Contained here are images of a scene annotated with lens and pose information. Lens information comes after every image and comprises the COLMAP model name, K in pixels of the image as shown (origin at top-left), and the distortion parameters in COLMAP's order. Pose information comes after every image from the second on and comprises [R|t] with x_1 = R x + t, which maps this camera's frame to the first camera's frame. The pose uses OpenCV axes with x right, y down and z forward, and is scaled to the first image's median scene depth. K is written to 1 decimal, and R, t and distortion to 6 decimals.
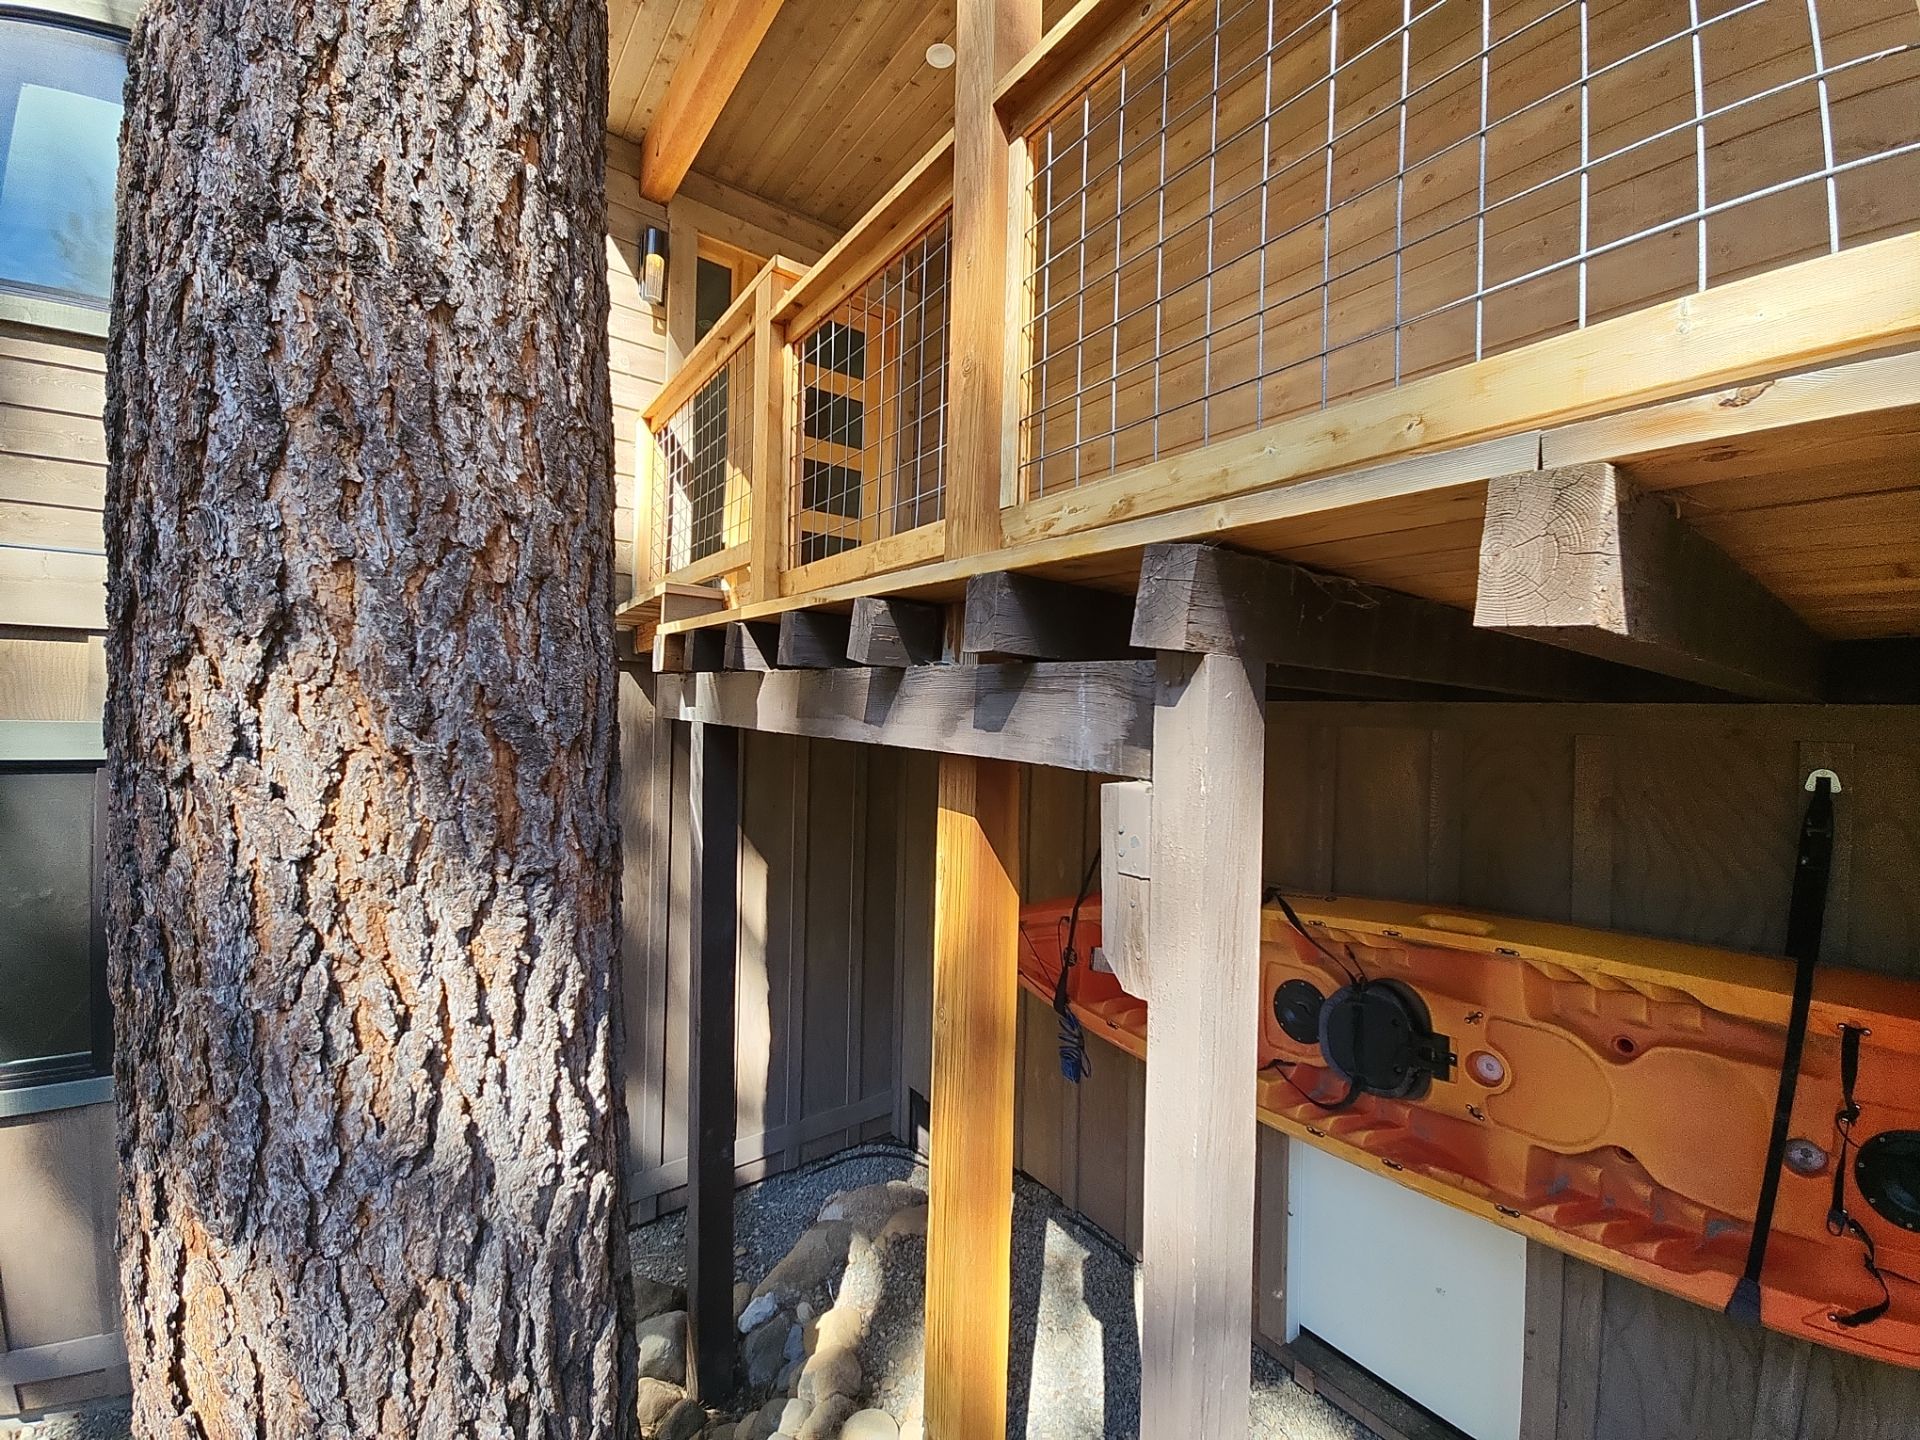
lens RADIAL K [[768.3, 0, 960.9], [0, 768.3, 707.7], [0, 0, 1]] dist [0.014733, -0.009450]
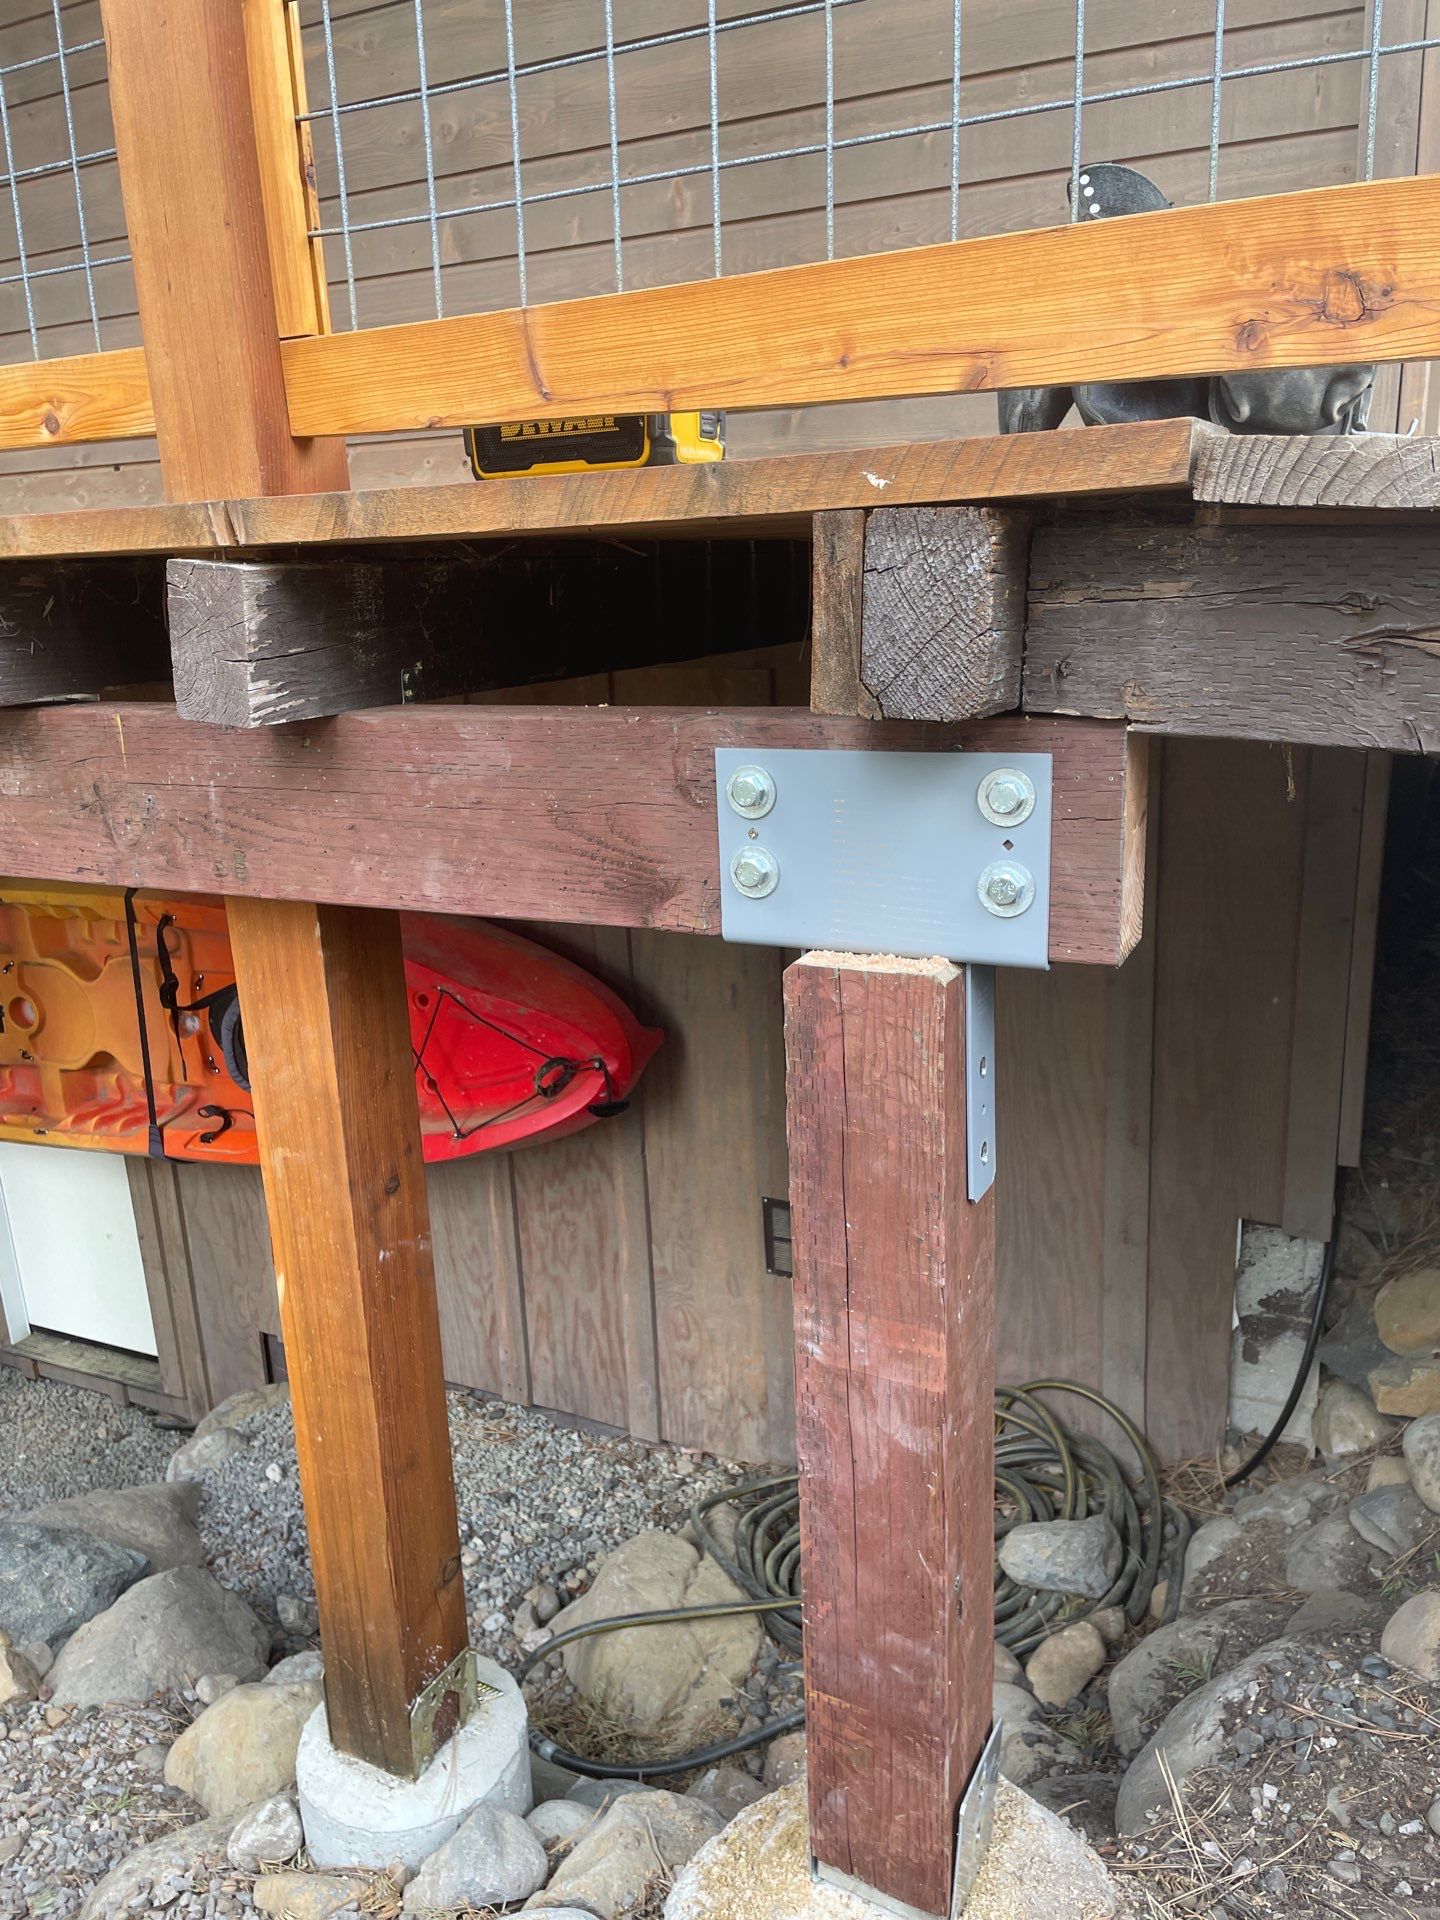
lens RADIAL K [[1451.8, 0, 730.0], [0, 1451.8, 952.4], [0, 0, 1]] dist [0.091407, -0.117310]
pose [[0.891978, -0.178679, 0.415269, 1.094363], [0.059423, 0.956948, 0.284113, -0.157855], [-0.448156, -0.228746, 0.864194, -1.641125]]
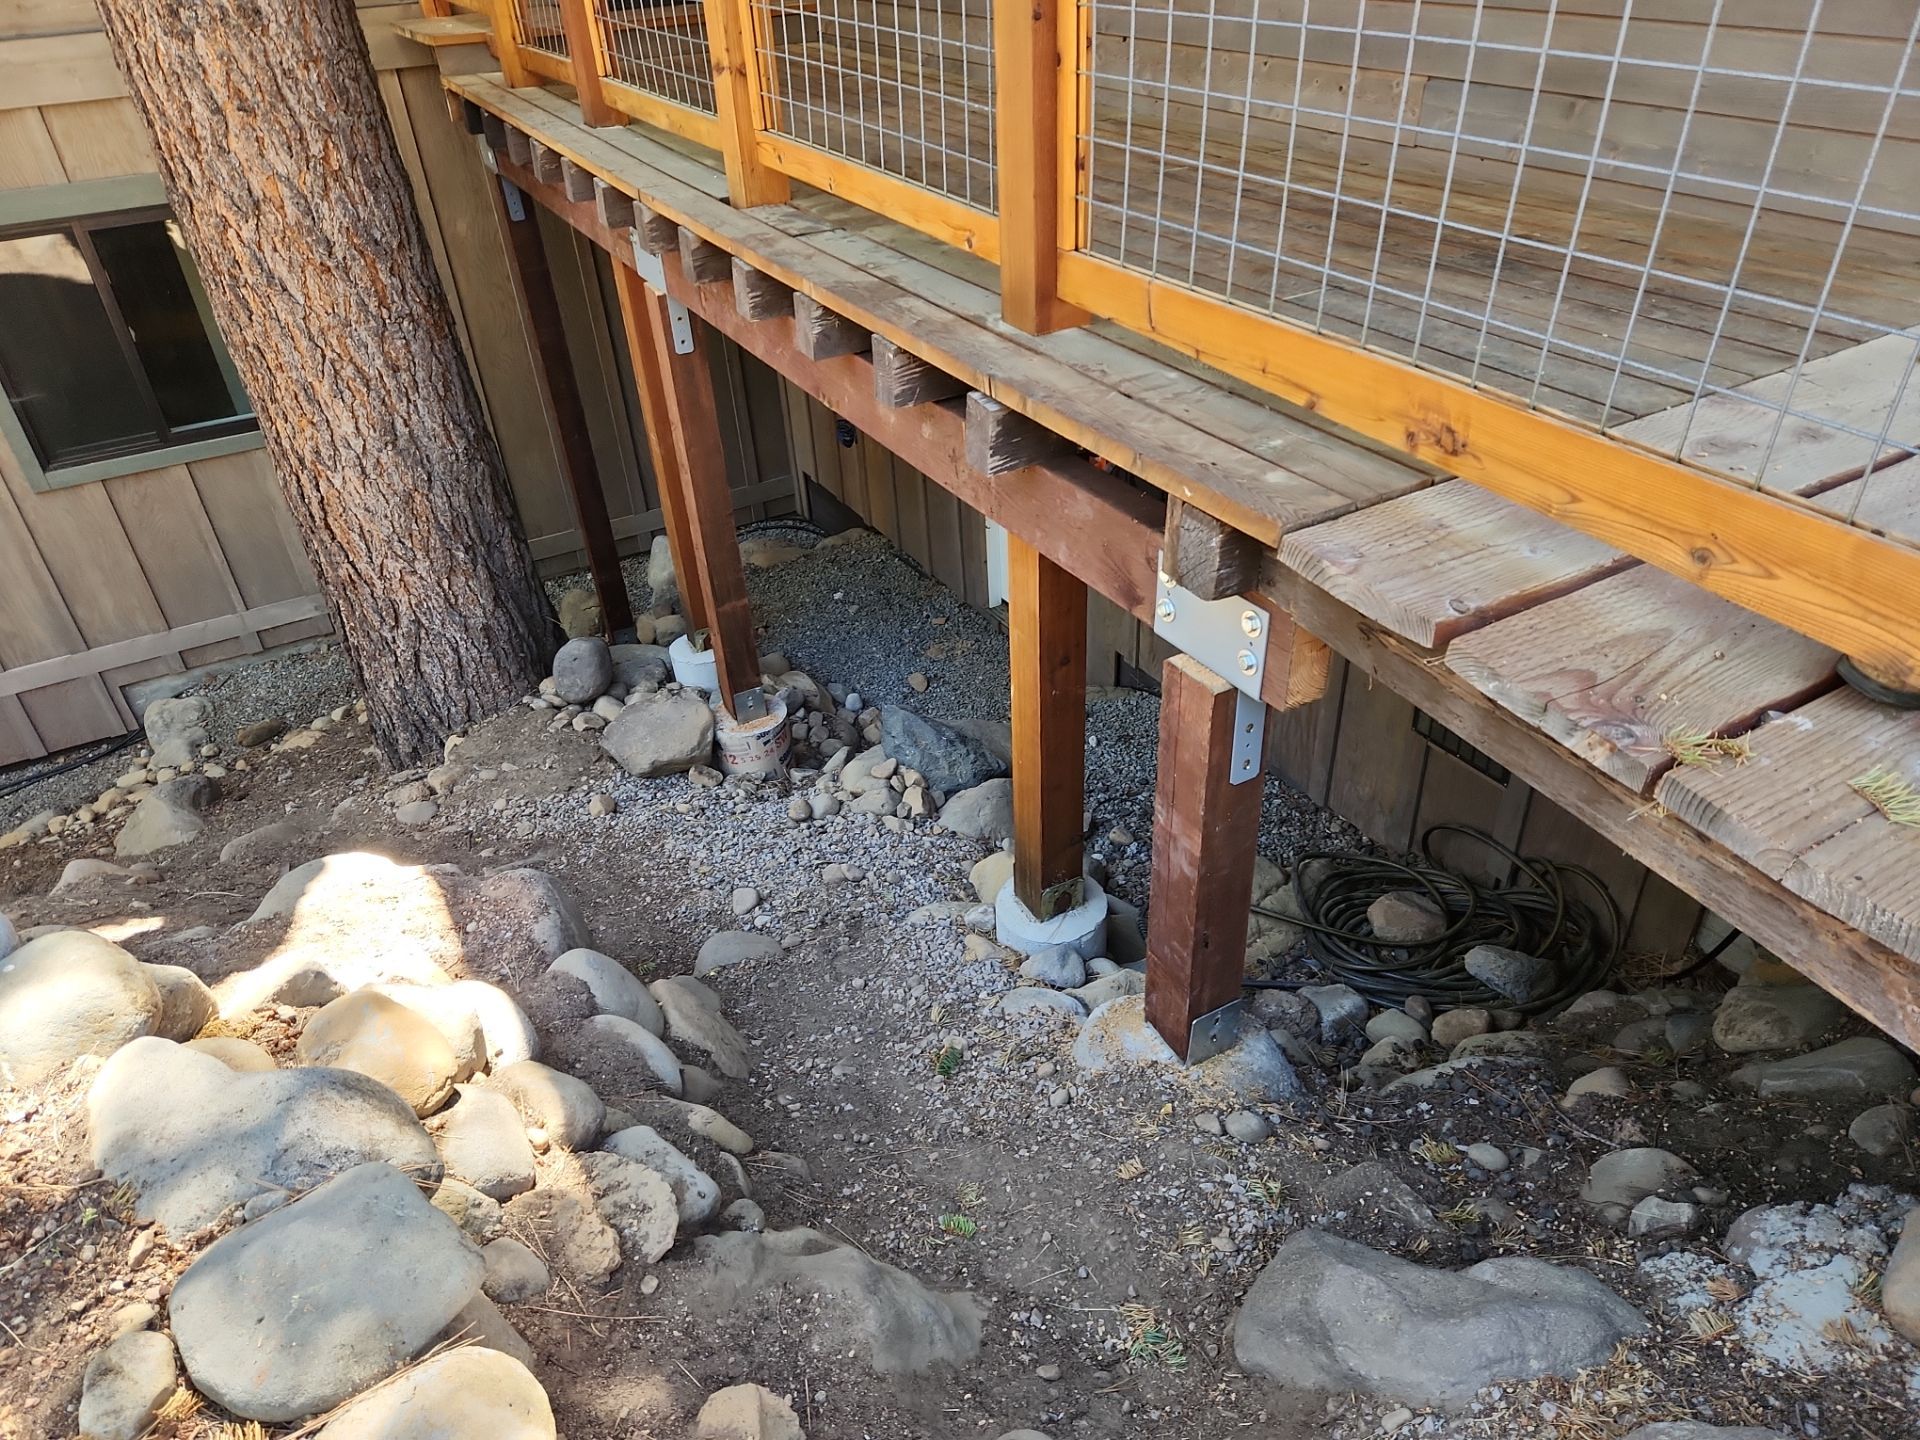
lens RADIAL K [[1274.1, 0, 964.9], [0, 1274.1, 731.2], [0, 0, 1]] dist [0.092497, -0.077105]
pose [[0.990779, 0.013063, -0.134858, 1.437356], [0.066110, 0.822202, 0.565344, -0.747798], [0.118266, -0.569046, 0.813757, -2.302754]]
